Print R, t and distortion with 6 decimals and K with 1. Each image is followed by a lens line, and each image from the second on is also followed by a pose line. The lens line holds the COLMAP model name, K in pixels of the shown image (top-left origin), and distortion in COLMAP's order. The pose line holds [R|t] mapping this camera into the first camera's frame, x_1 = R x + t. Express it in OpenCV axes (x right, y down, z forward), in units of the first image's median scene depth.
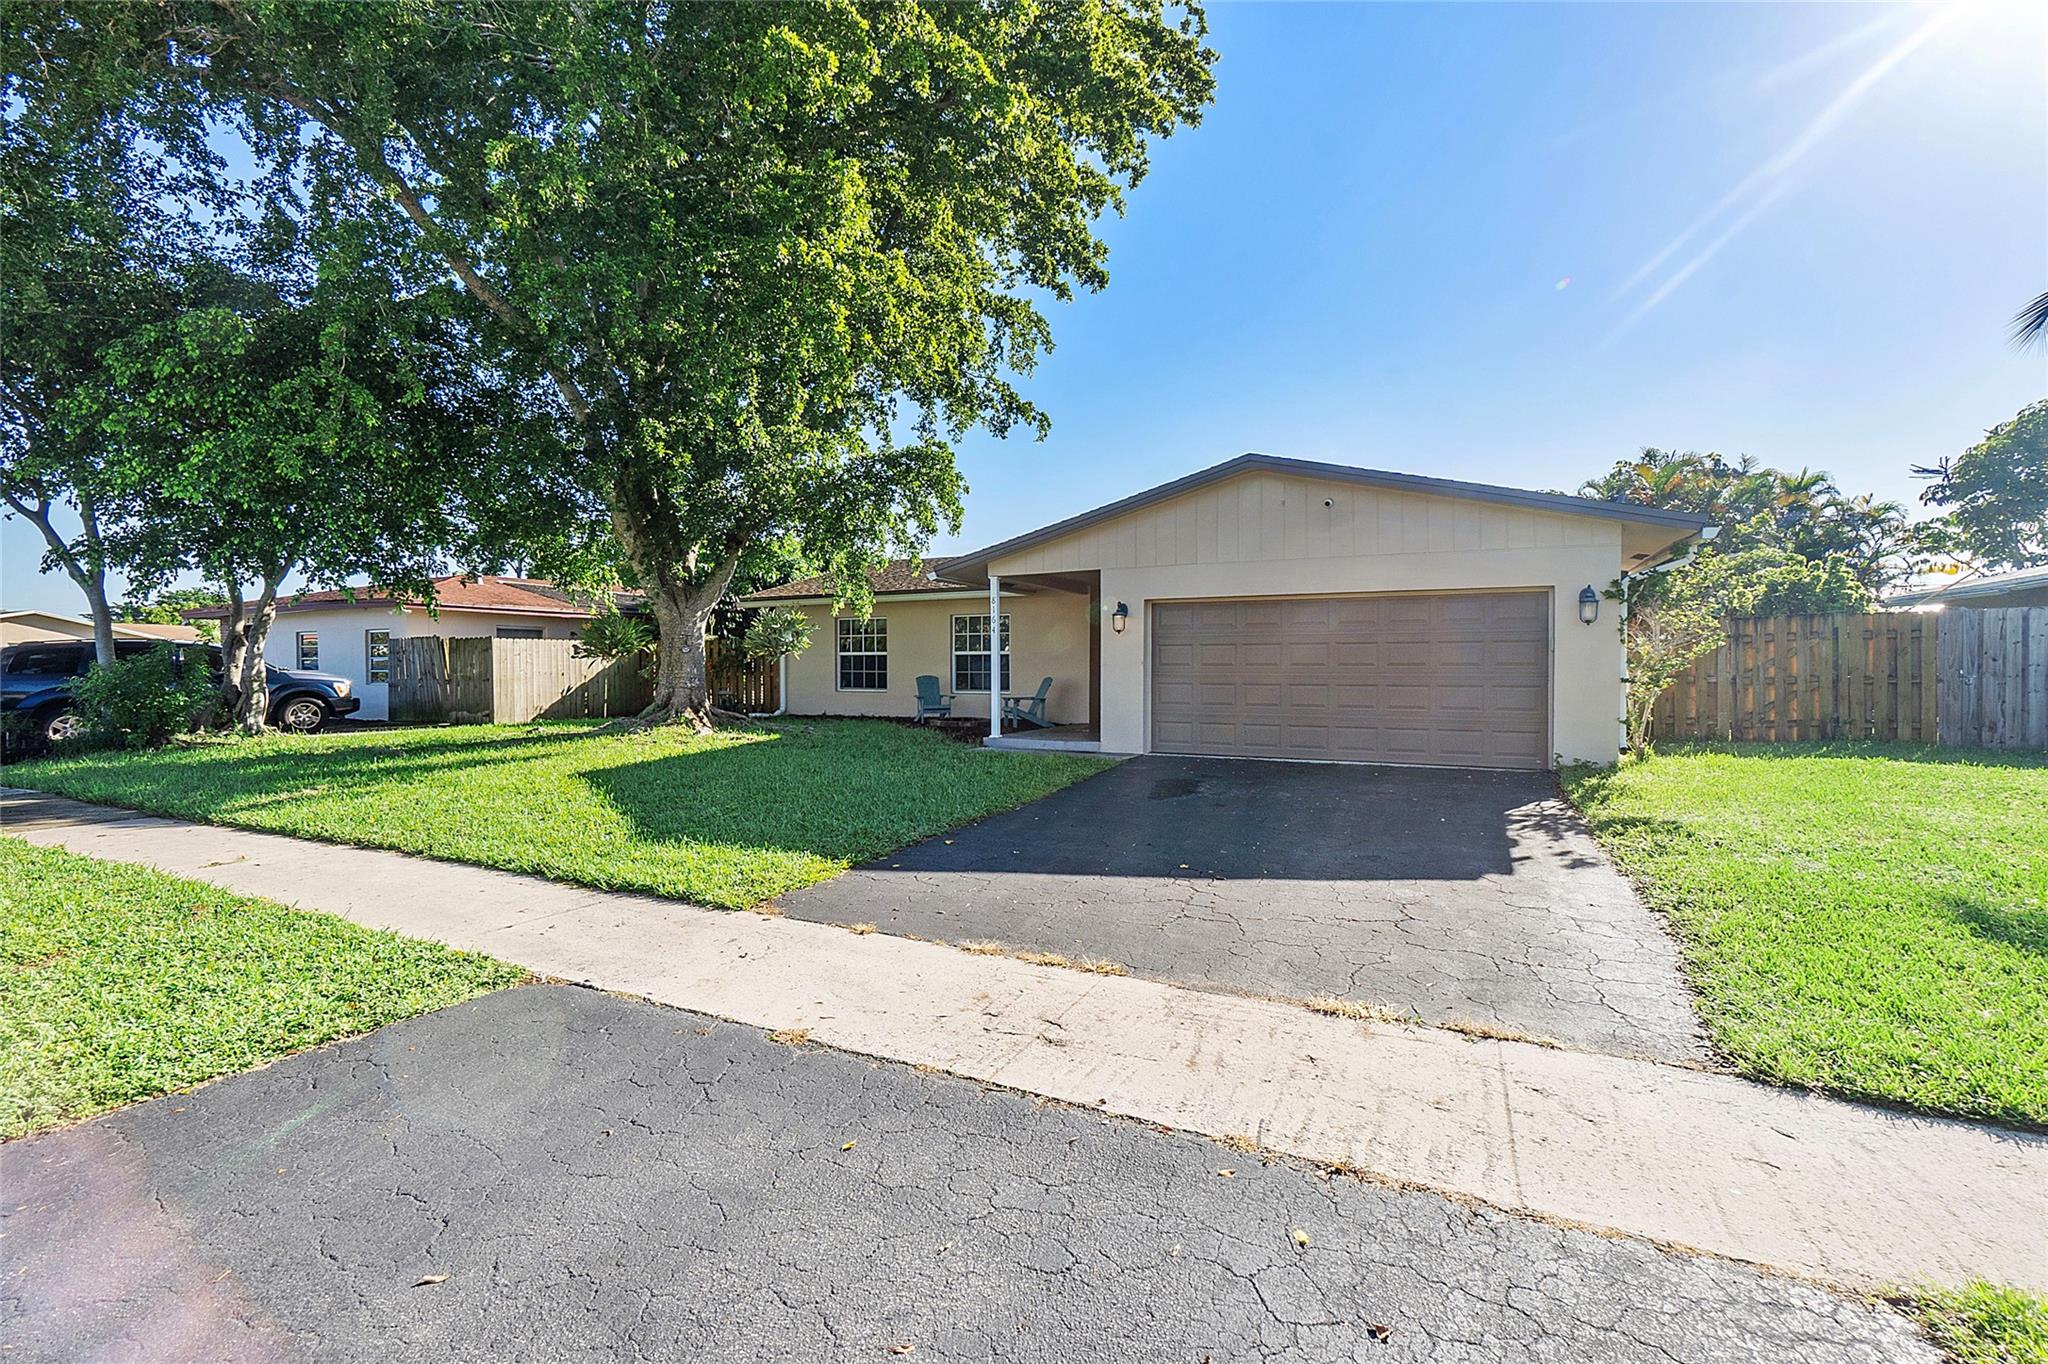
lens RADIAL K [[897.8, 0, 1022.4], [0, 897.8, 677.7], [0, 0, 1]] dist [-0.001150, -0.000386]
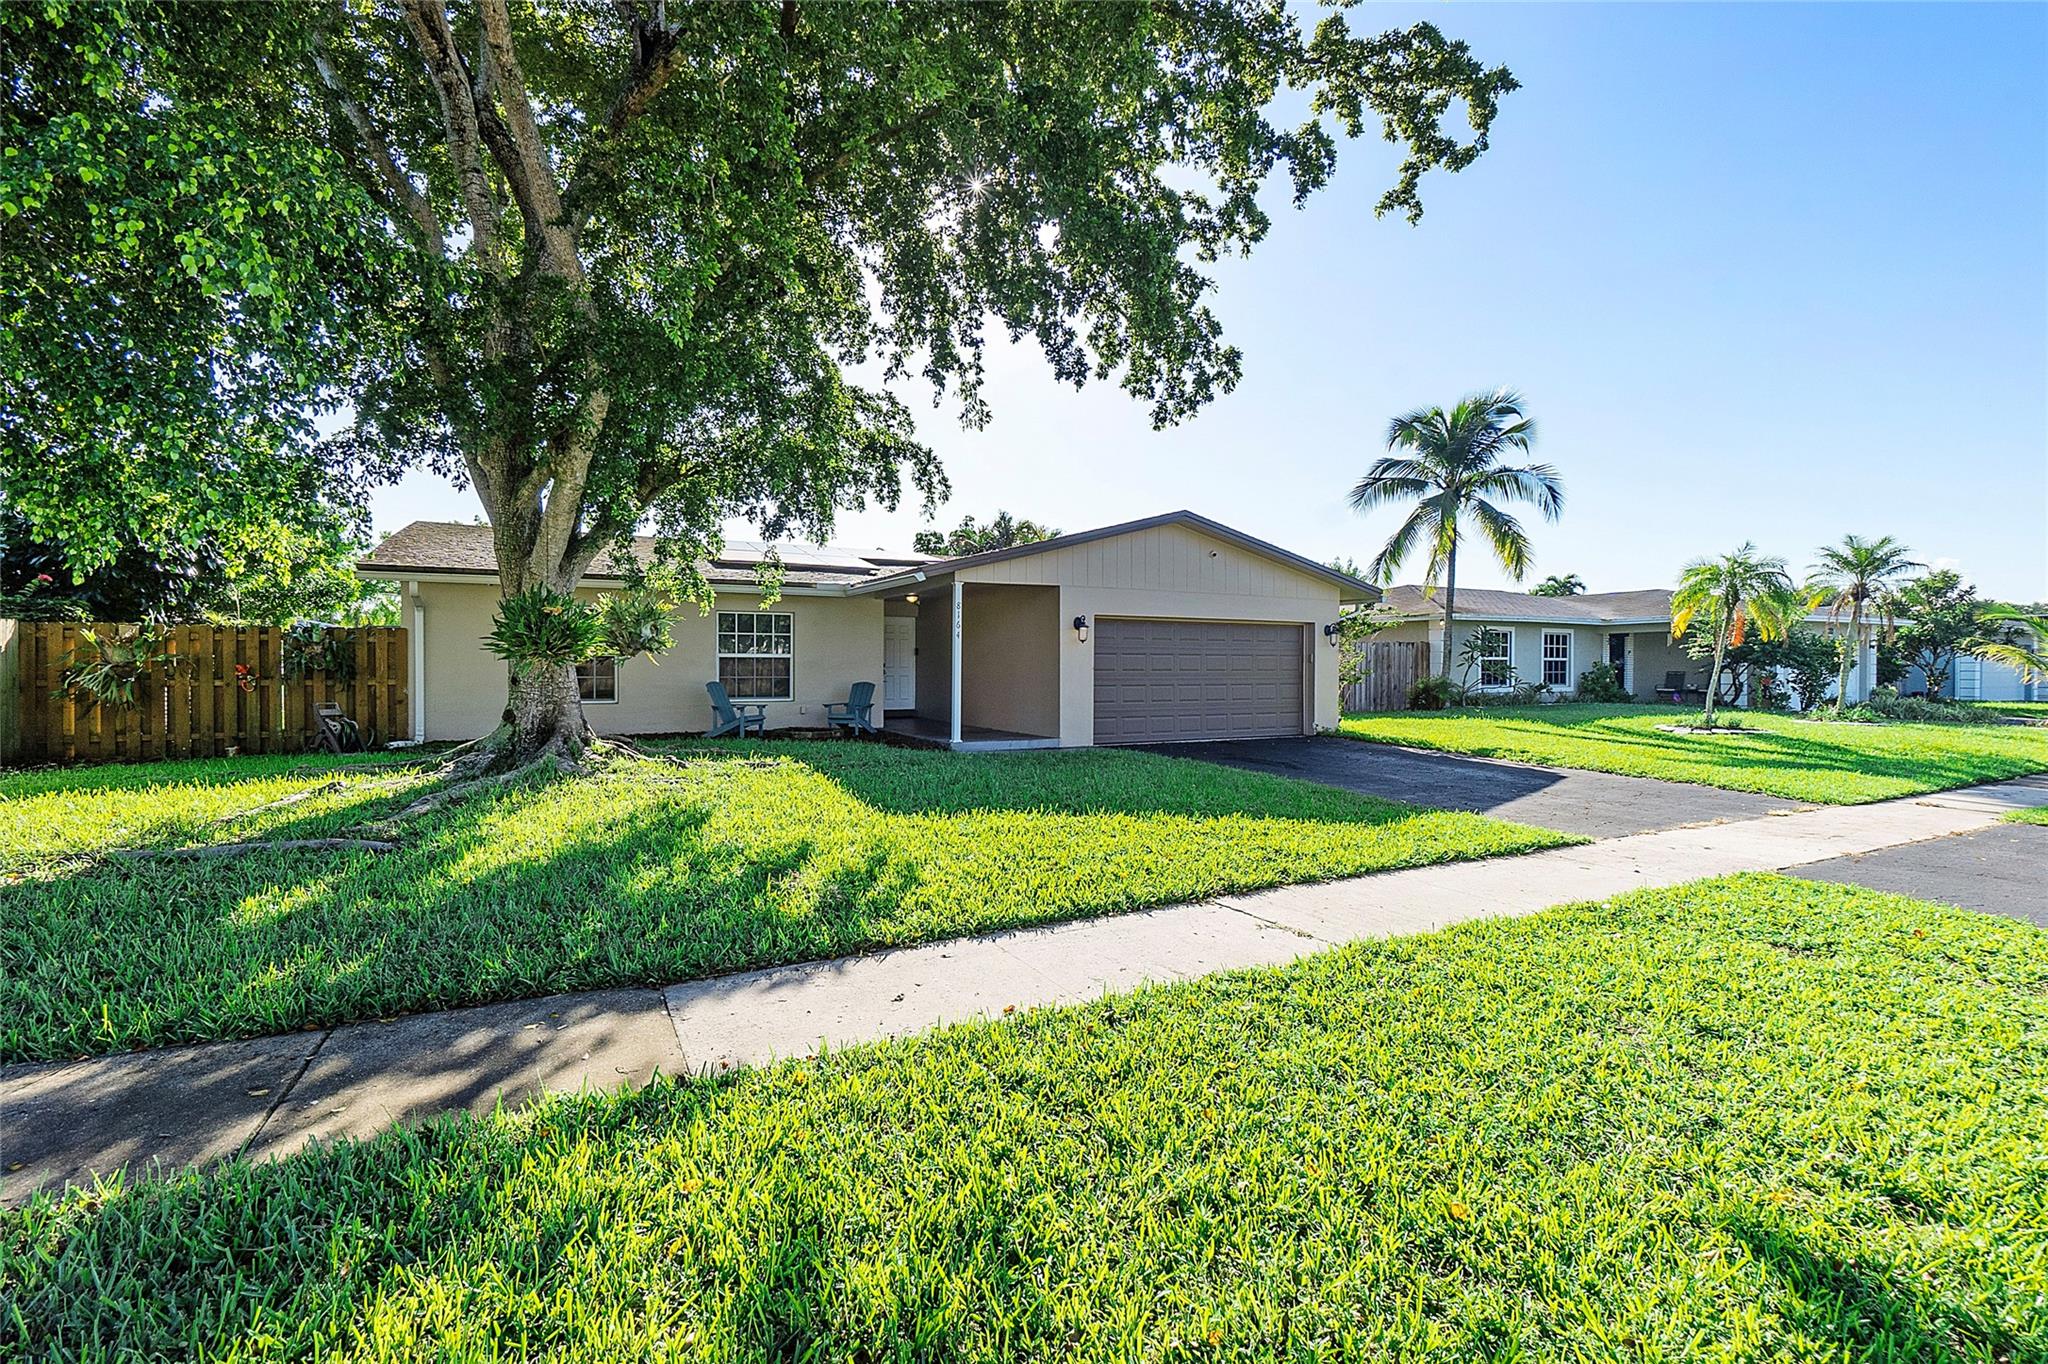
lens RADIAL K [[857.5, 0, 1025.4], [0, 857.5, 673.2], [0, 0, 1]] dist [-0.030769, -0.000149]
pose [[0.602522, -0.001063, 0.798102, -0.826884], [0.012541, 0.999888, -0.008137, -0.001684], [-0.798004, 0.014912, 0.602468, 0.393231]]
